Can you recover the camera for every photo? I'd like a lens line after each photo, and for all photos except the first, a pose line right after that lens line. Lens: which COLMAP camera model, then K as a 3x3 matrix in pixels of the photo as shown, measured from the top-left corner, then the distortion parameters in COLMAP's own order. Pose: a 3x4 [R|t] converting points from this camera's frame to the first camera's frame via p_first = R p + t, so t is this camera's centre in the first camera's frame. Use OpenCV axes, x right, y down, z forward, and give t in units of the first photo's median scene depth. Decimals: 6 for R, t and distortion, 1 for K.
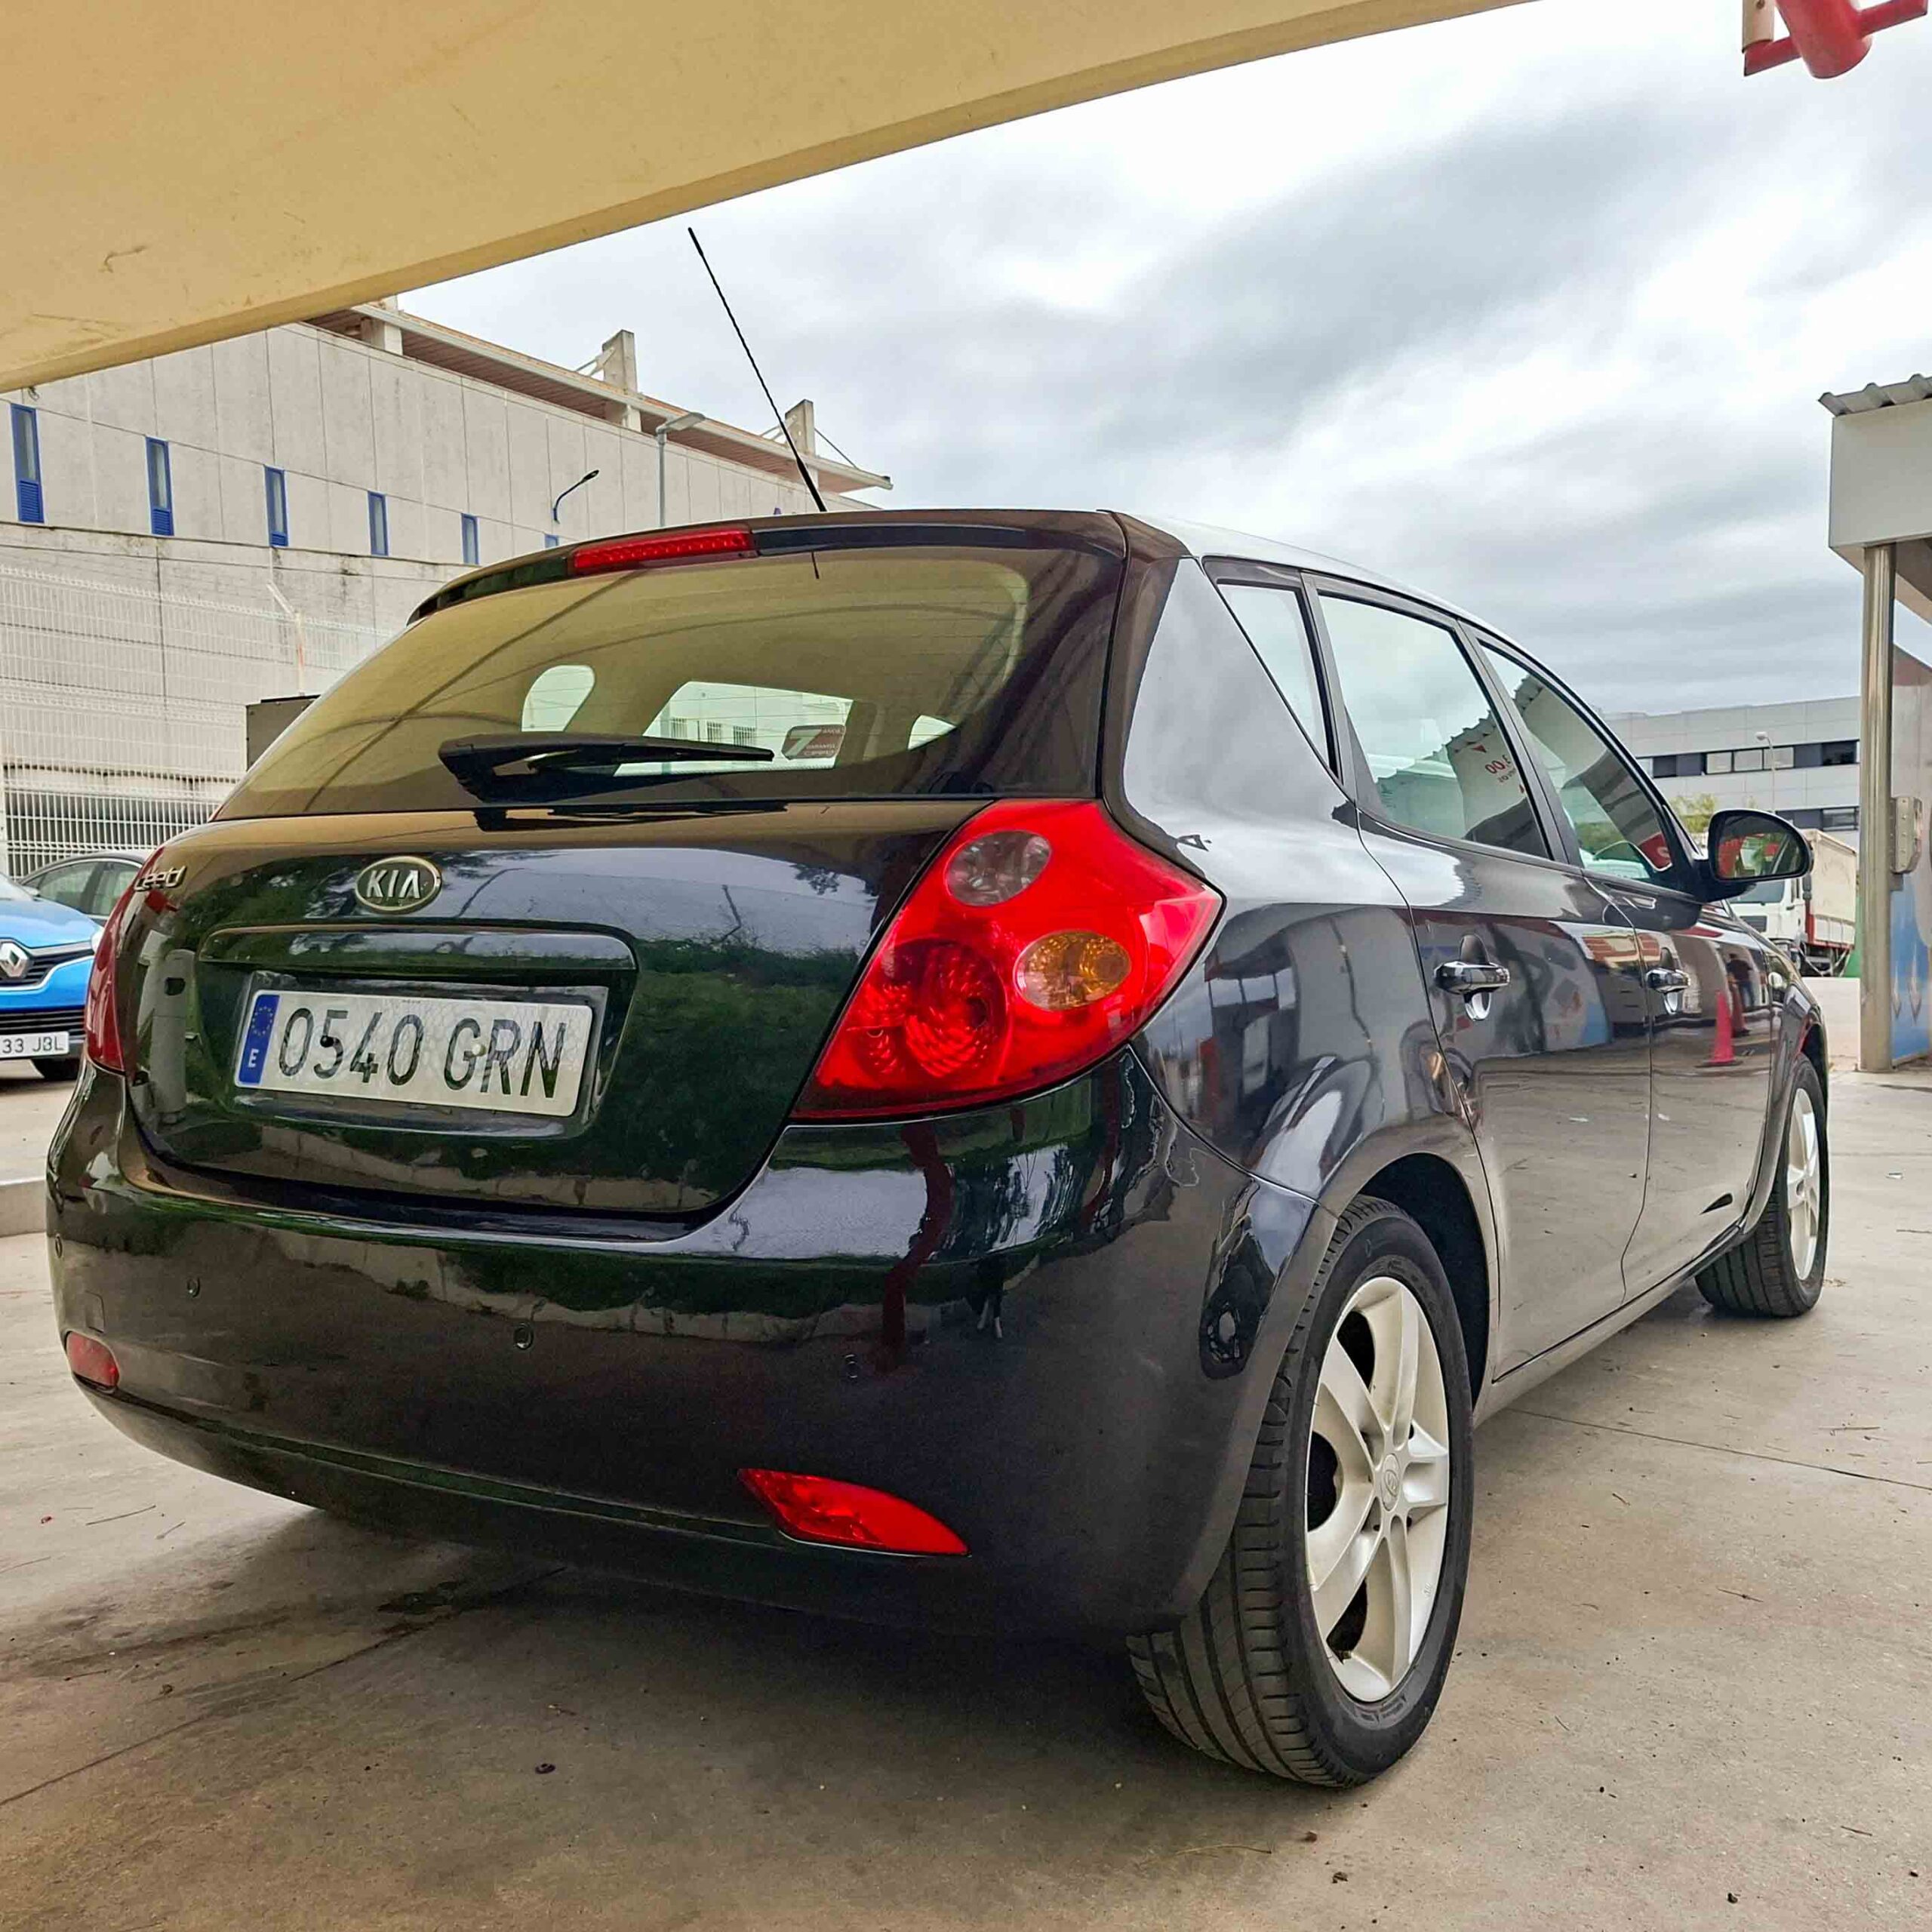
lens RADIAL K [[1853.1, 0, 966.3], [0, 1853.1, 963.4], [0, 0, 1]] dist [0.203547, 0.000000]
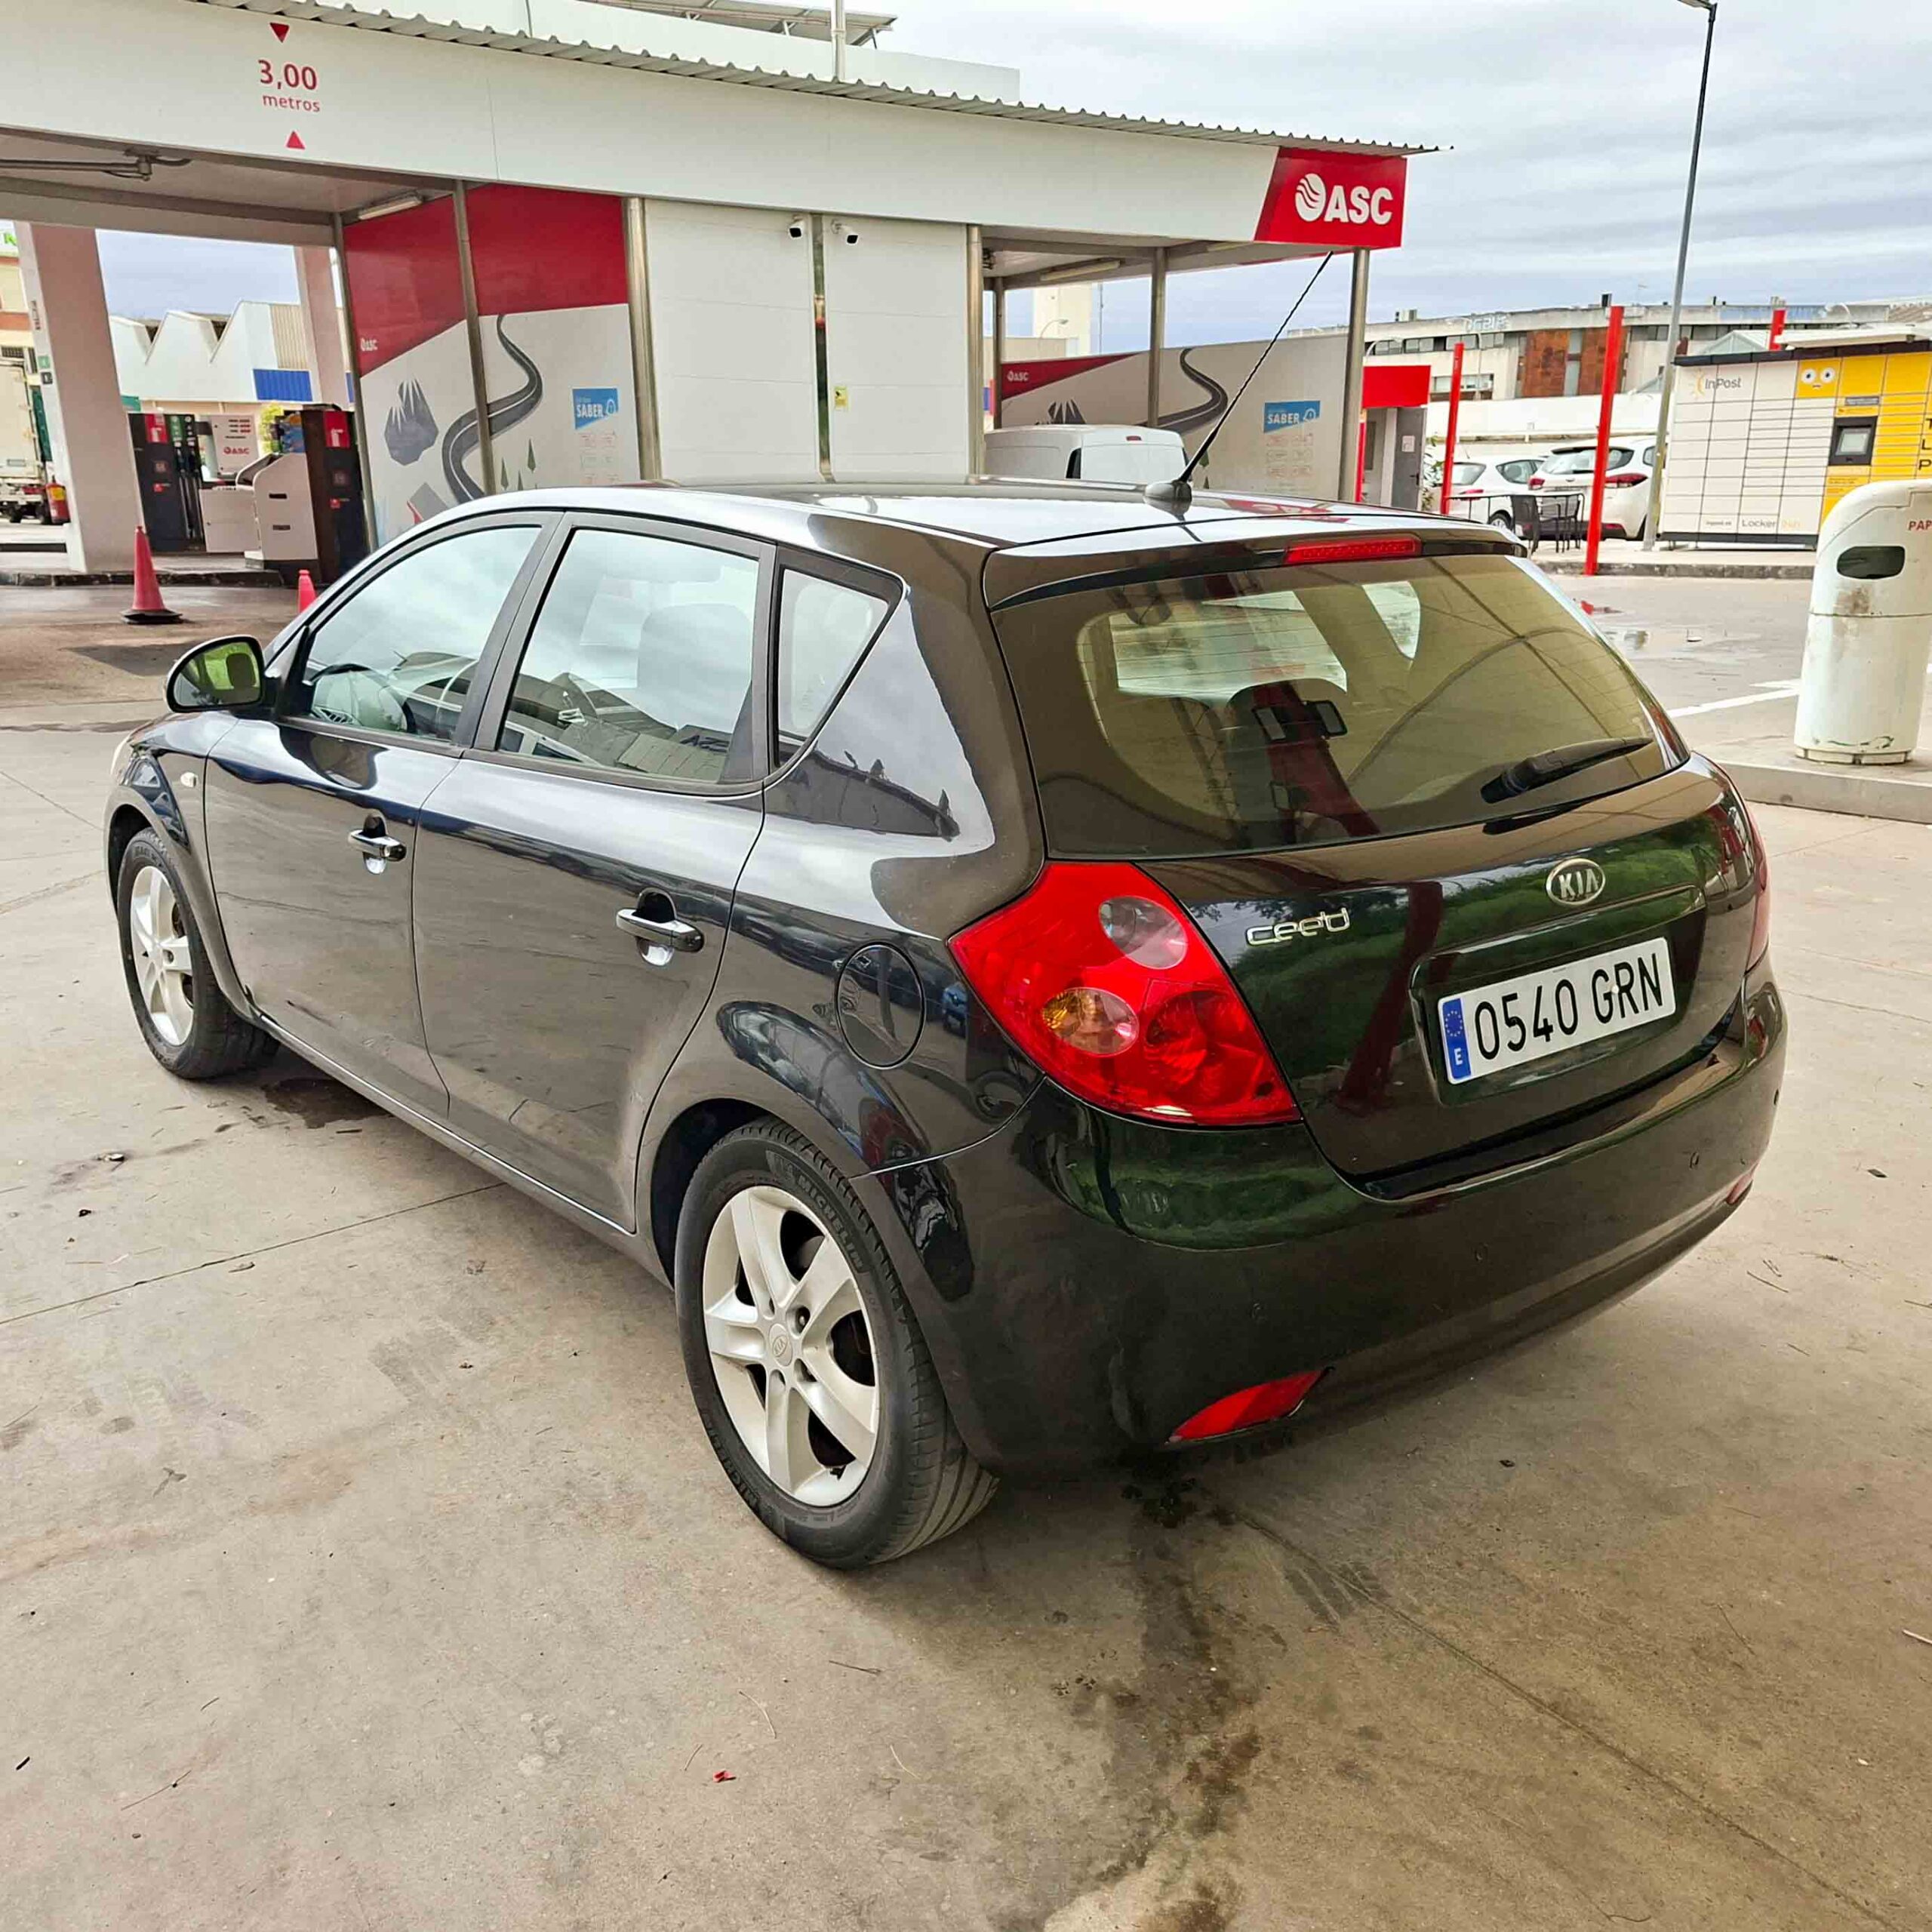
lens RADIAL K [[1853.1, 0, 967.9], [0, 1853.1, 966.6], [0, 0, 1]] dist [0.203547, 0.000000]
pose [[0.262815, -0.247796, 0.932484, -1.566990], [0.037717, 0.968358, 0.246699, -0.307430], [-0.964109, -0.029665, 0.263845, 1.036810]]
